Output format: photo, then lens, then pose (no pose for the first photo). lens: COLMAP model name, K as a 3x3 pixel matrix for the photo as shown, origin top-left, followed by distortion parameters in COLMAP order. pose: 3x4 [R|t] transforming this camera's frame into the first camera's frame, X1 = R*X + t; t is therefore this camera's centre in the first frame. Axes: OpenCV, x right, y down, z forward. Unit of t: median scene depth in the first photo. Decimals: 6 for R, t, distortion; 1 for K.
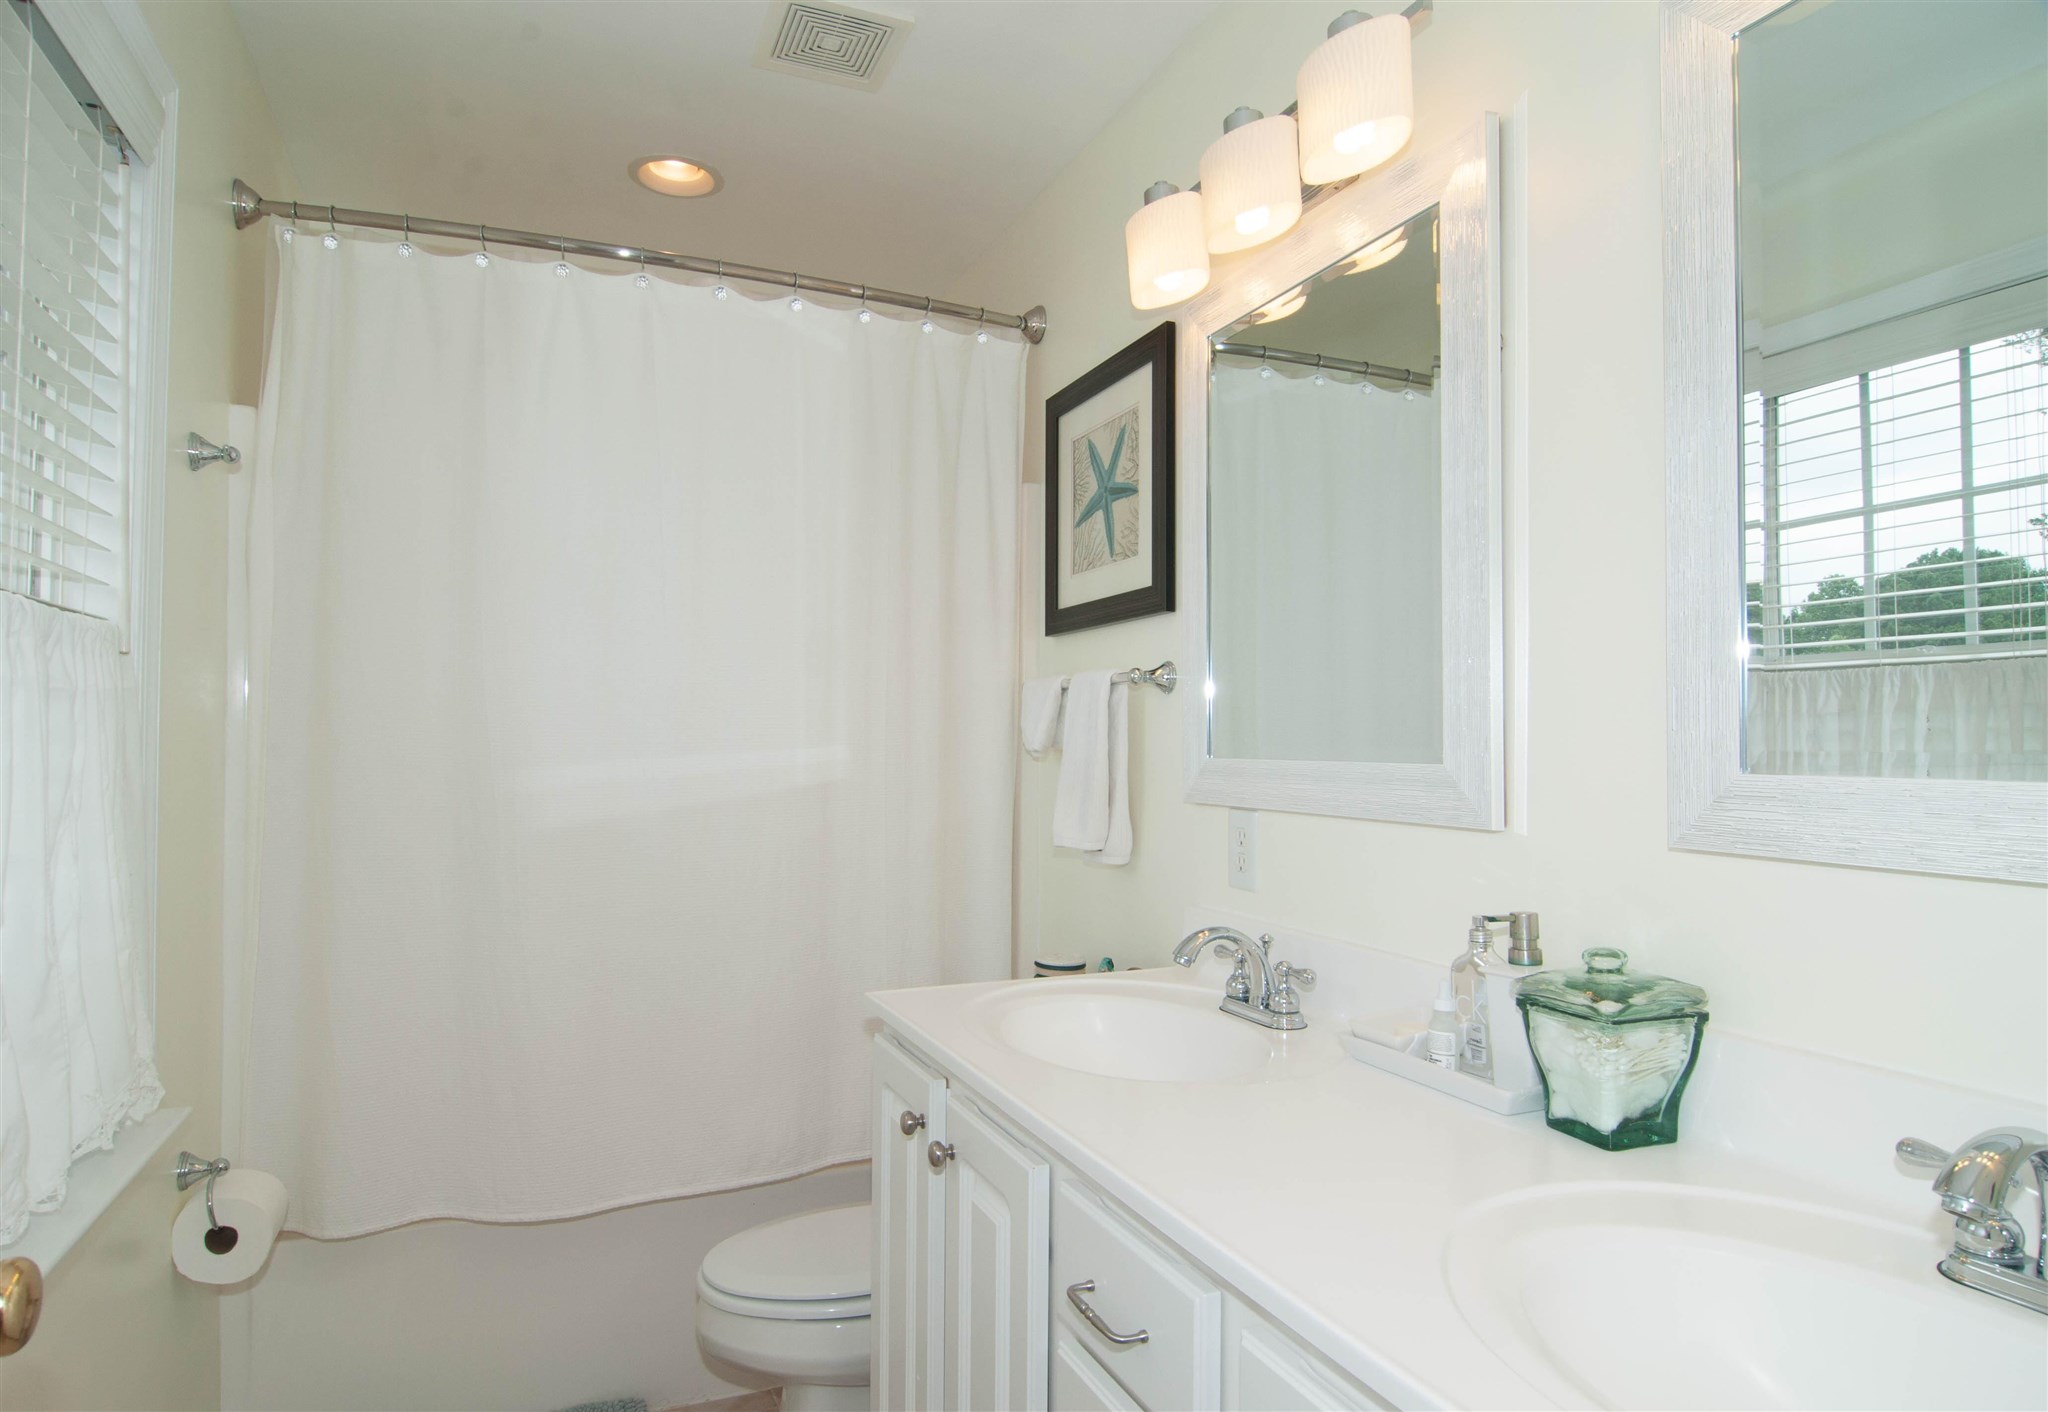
lens RADIAL K [[1174.3, 0, 1016.1], [0, 1174.3, 721.9], [0, 0, 1]] dist [-0.011606, -0.008943]
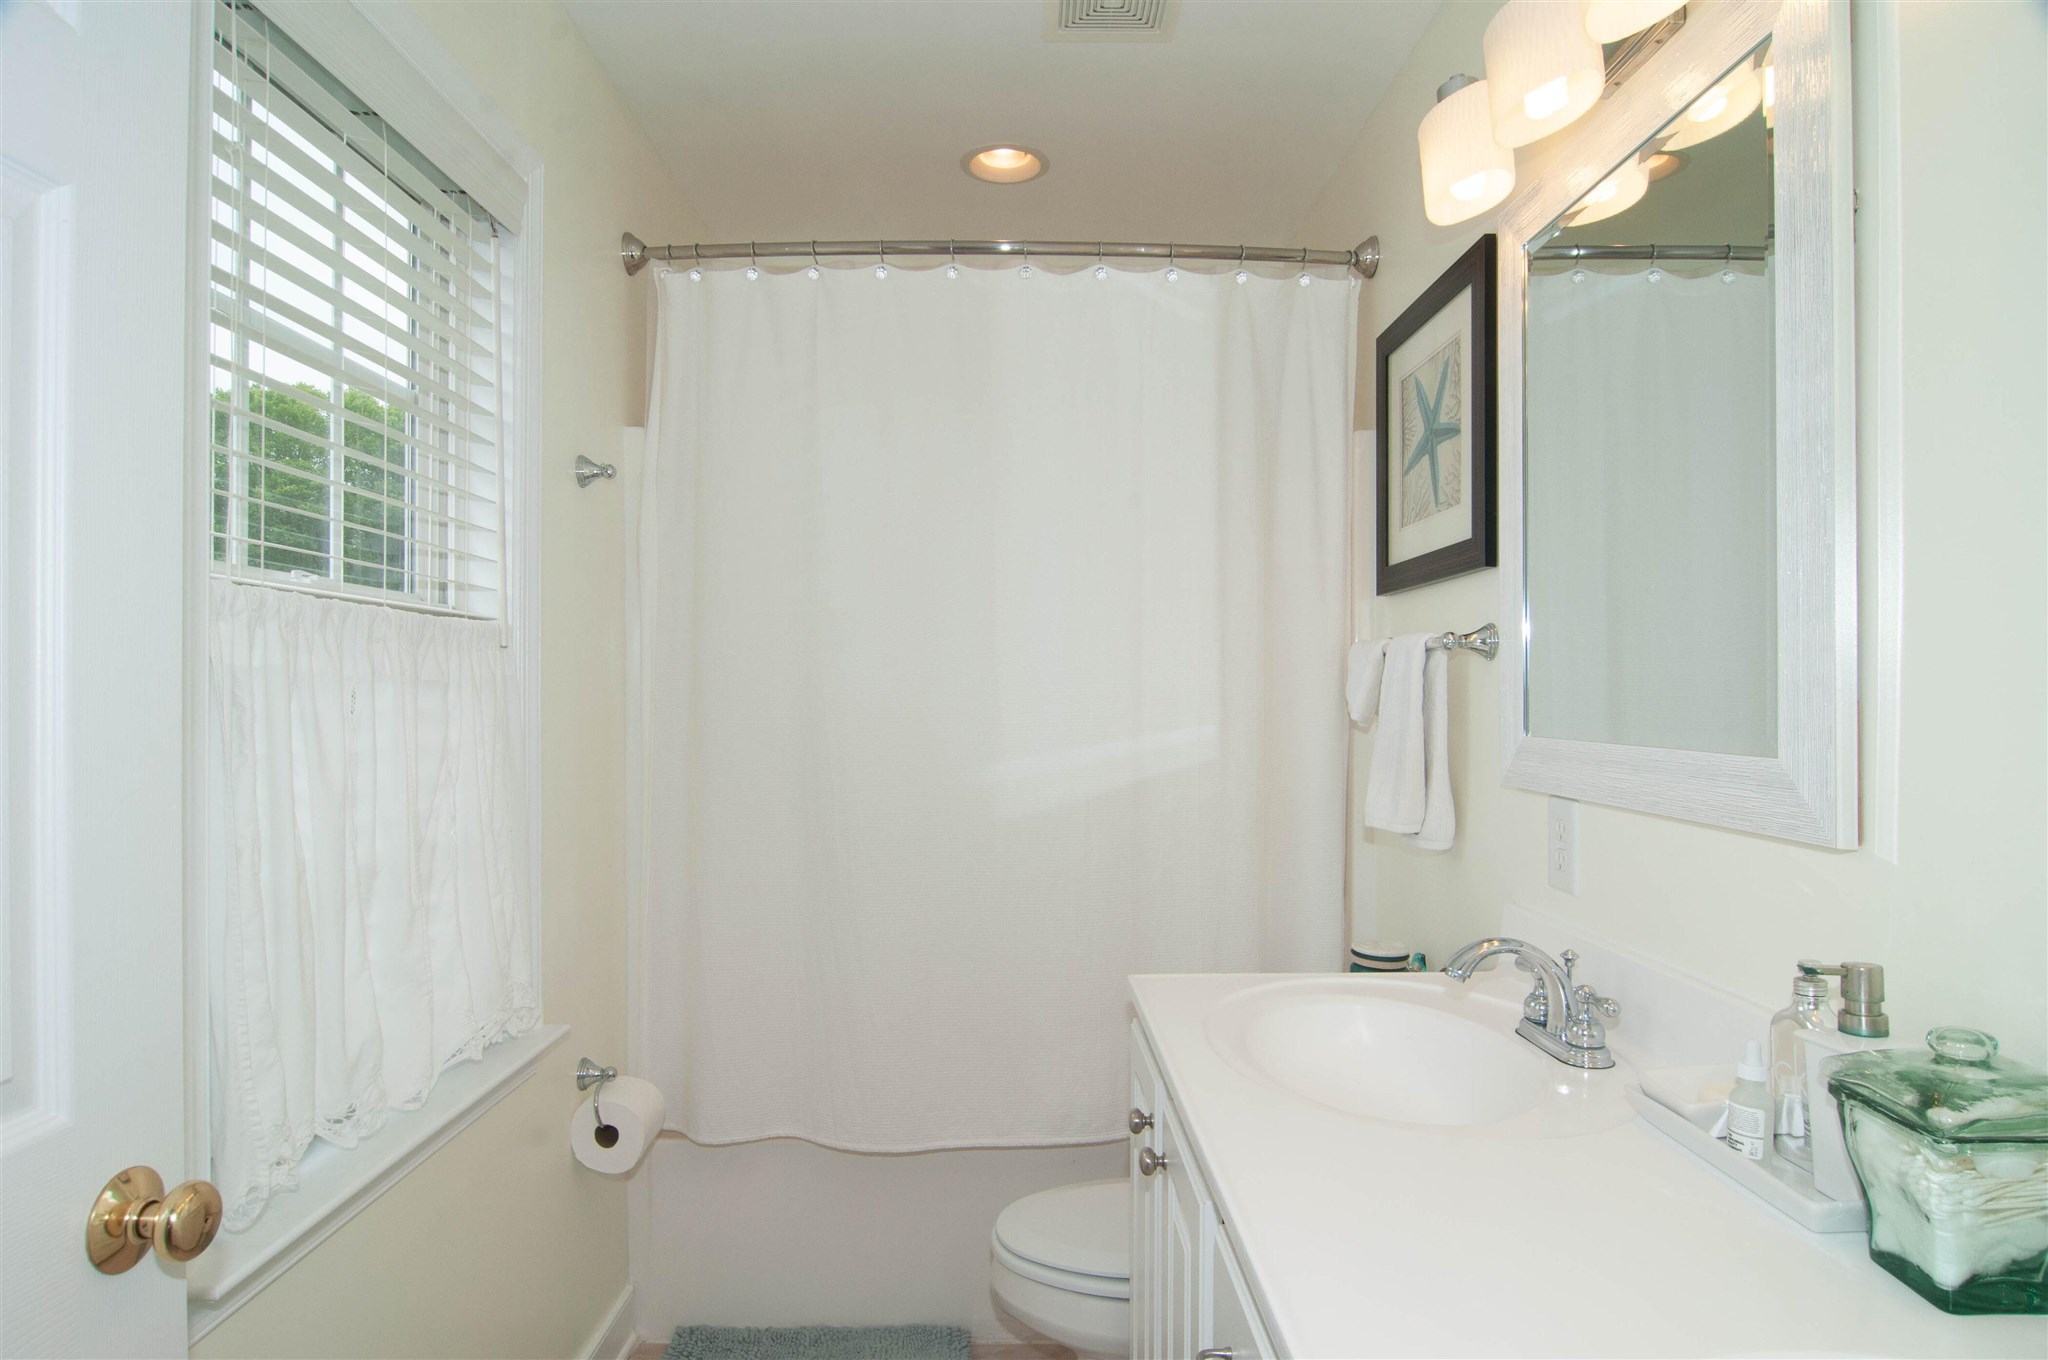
lens RADIAL K [[1136.0, 0, 1030.2], [0, 1136.0, 693.6], [0, 0, 1]] dist [-0.012844, -0.009458]
pose [[0.927370, -0.003946, -0.374125, 0.144840], [0.011436, 0.999776, 0.017802, -0.020629], [0.373971, -0.020788, 0.927207, 0.095644]]
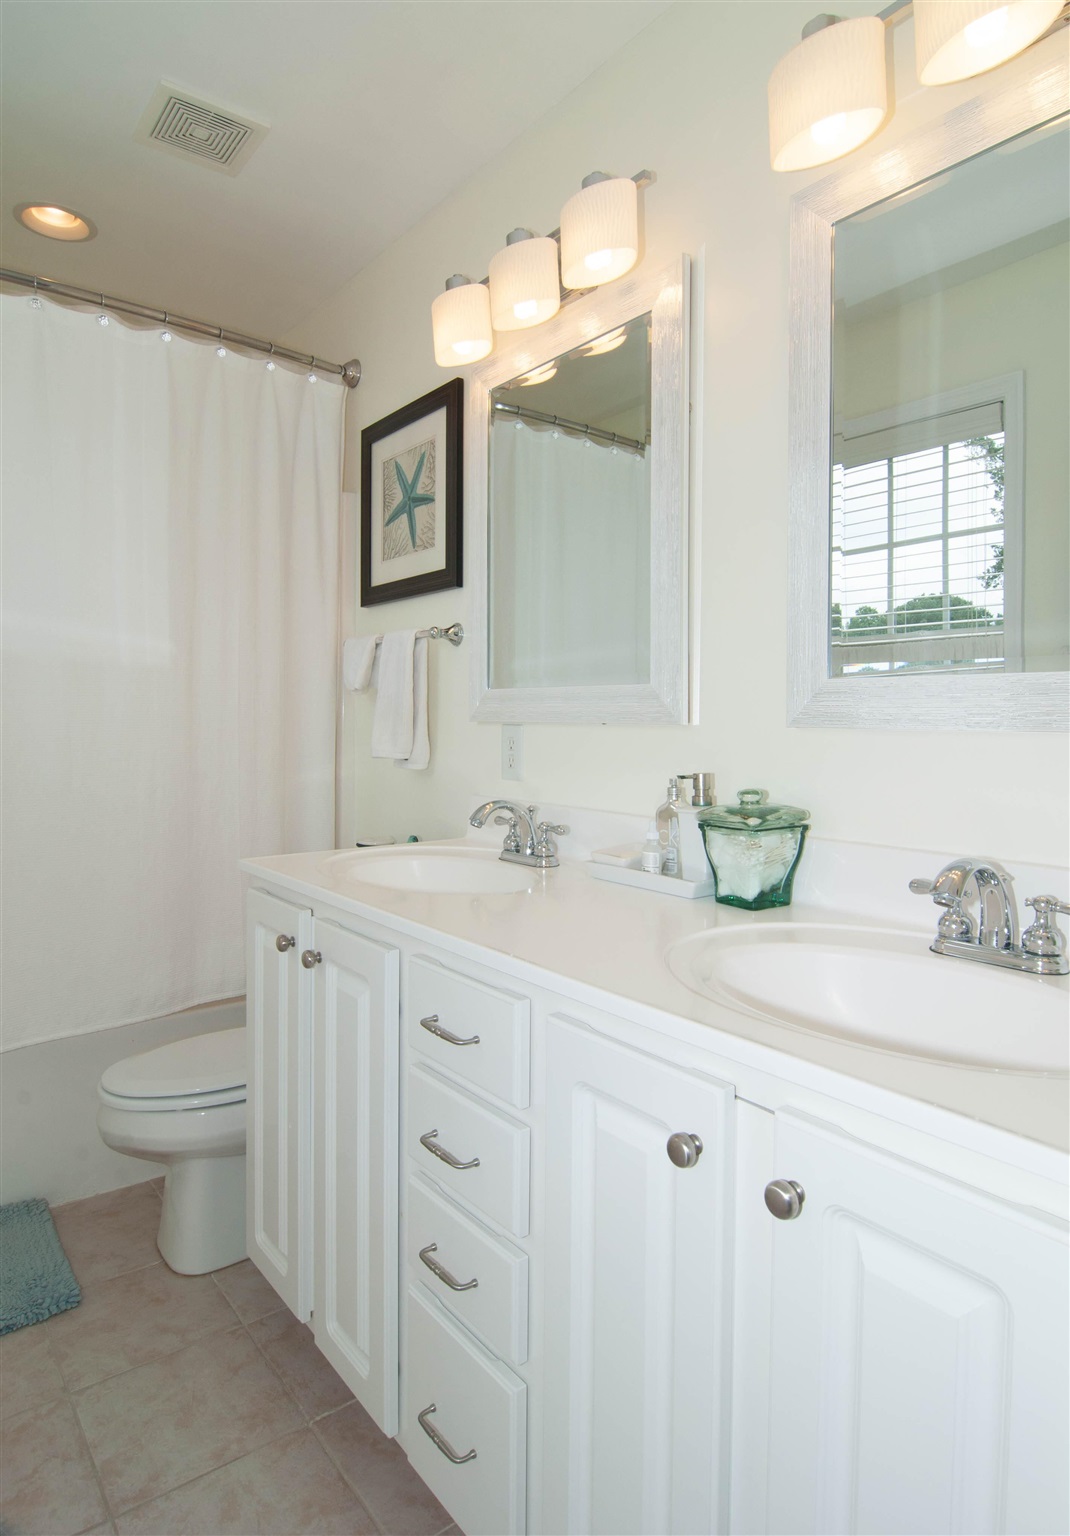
lens RADIAL K [[890.6, 0, 549.7], [0, 890.6, 727.6], [0, 0, 1]] dist [-0.011074, -0.009223]
pose [[0.962595, -0.001372, 0.270943, -0.059449], [-0.006656, 0.999566, 0.028709, 0.047771], [-0.270864, -0.029439, 0.962167, -0.063959]]
